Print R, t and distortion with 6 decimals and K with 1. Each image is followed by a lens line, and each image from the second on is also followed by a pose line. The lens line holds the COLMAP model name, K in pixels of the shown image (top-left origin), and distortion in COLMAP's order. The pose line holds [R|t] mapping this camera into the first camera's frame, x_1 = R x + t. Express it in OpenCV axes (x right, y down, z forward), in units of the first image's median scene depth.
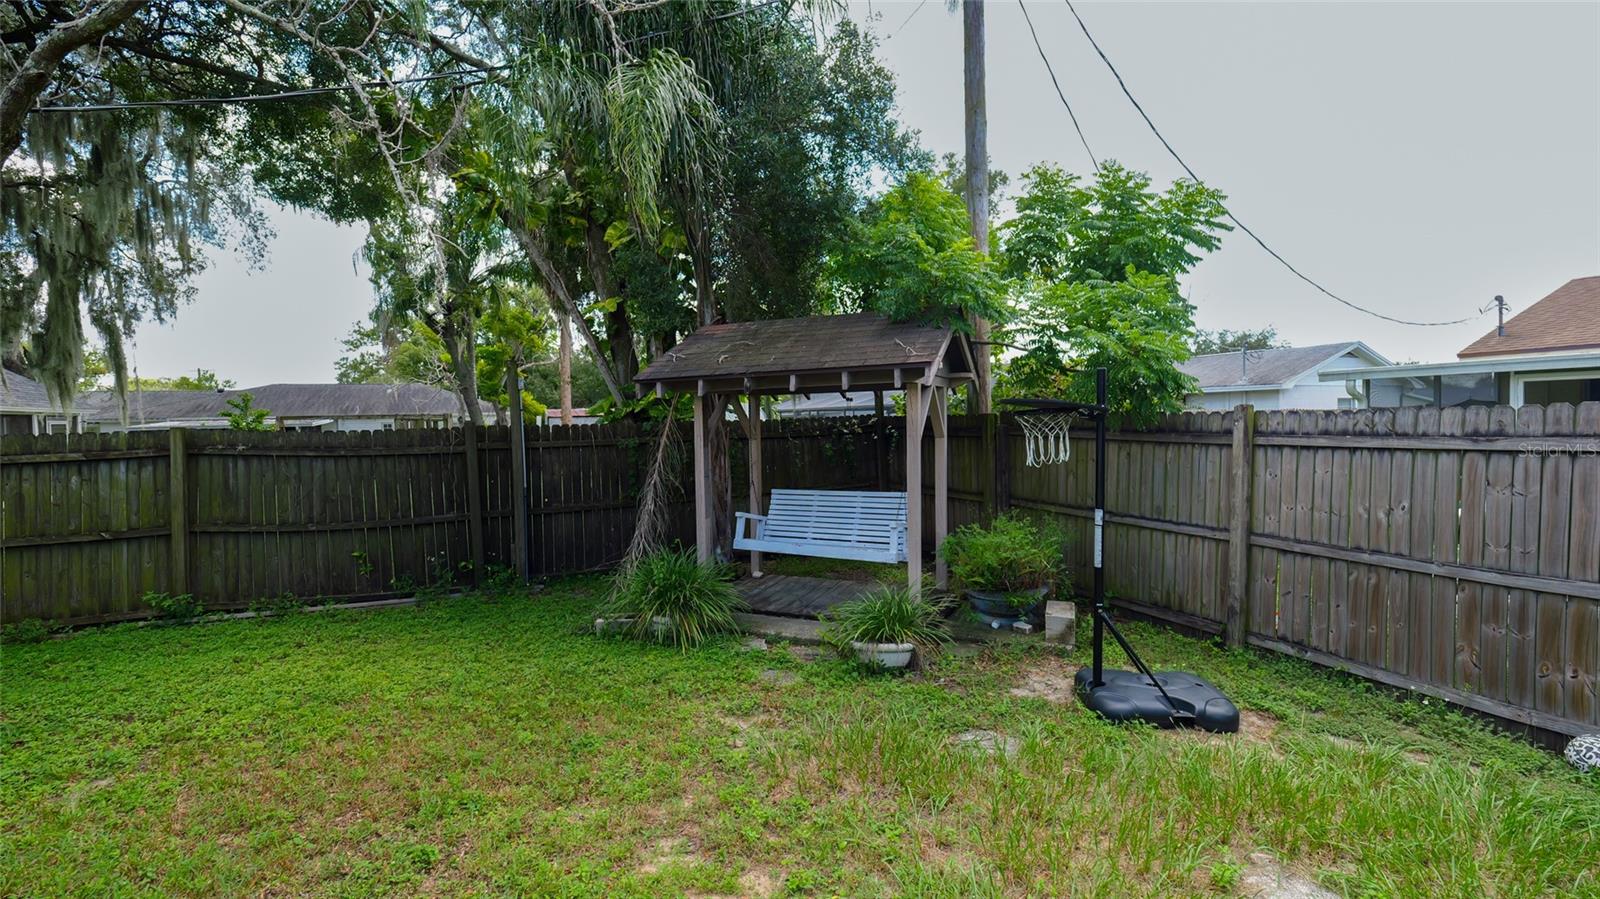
lens RADIAL K [[665.3, 0, 798.3], [0, 665.3, 440.4], [0, 0, 1]] dist [-0.016289, 0.005754]
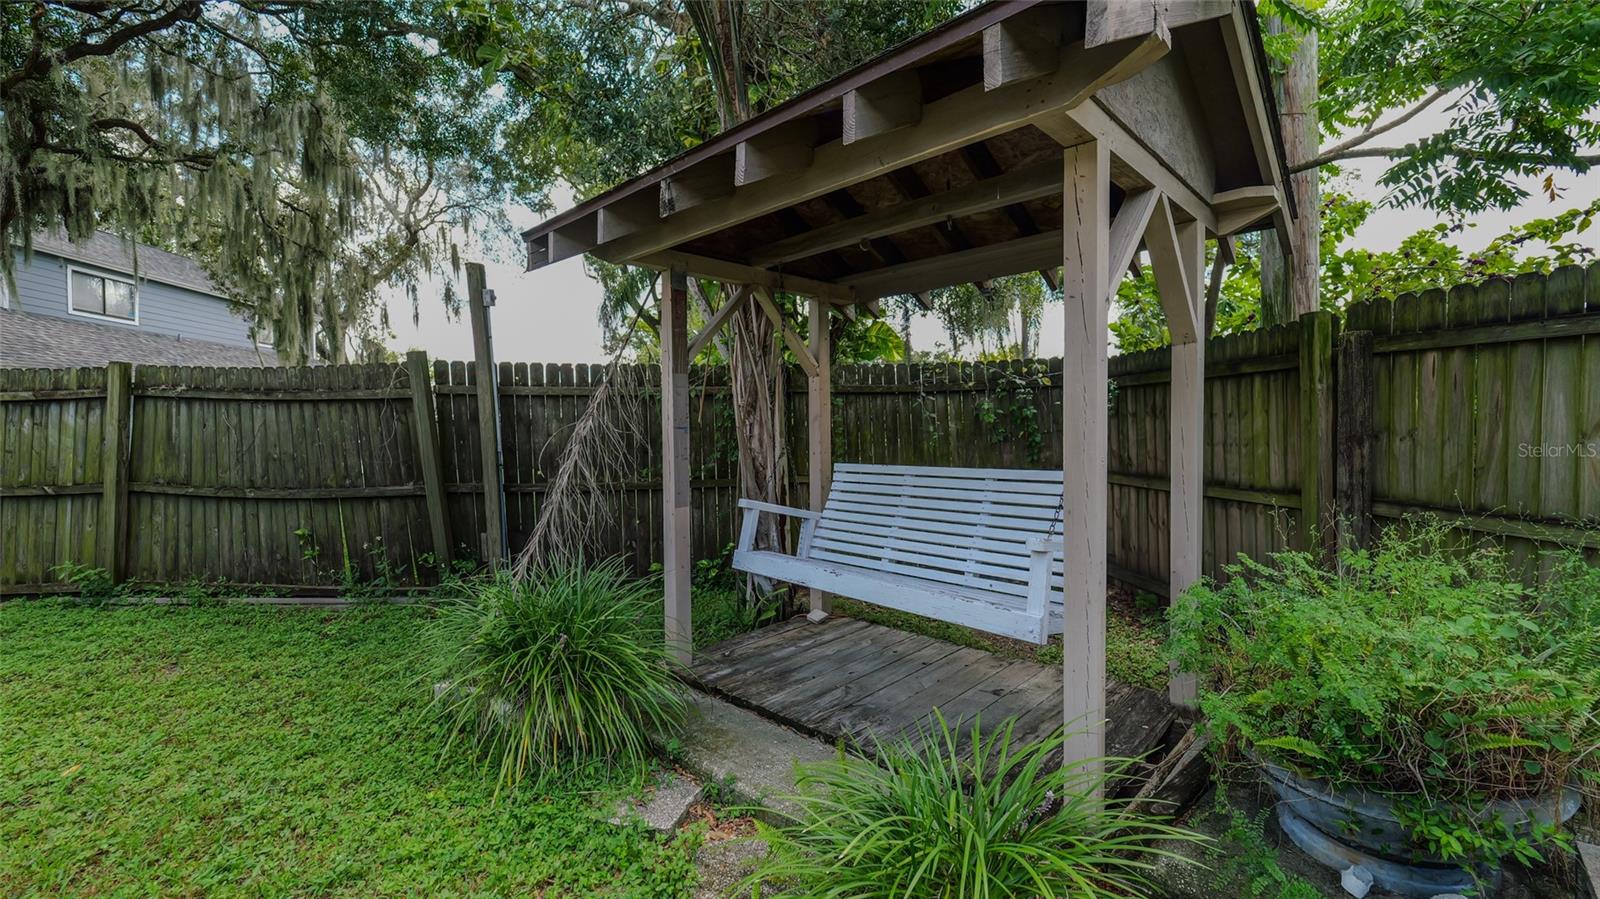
lens RADIAL K [[665.3, 0, 798.3], [0, 665.3, 440.4], [0, 0, 1]] dist [-0.016289, 0.005754]
pose [[0.936135, 0.016698, -0.351243, 0.136359], [-0.019539, 0.999799, -0.004547, 0.065315], [0.351096, 0.011120, 0.936273, 0.540164]]
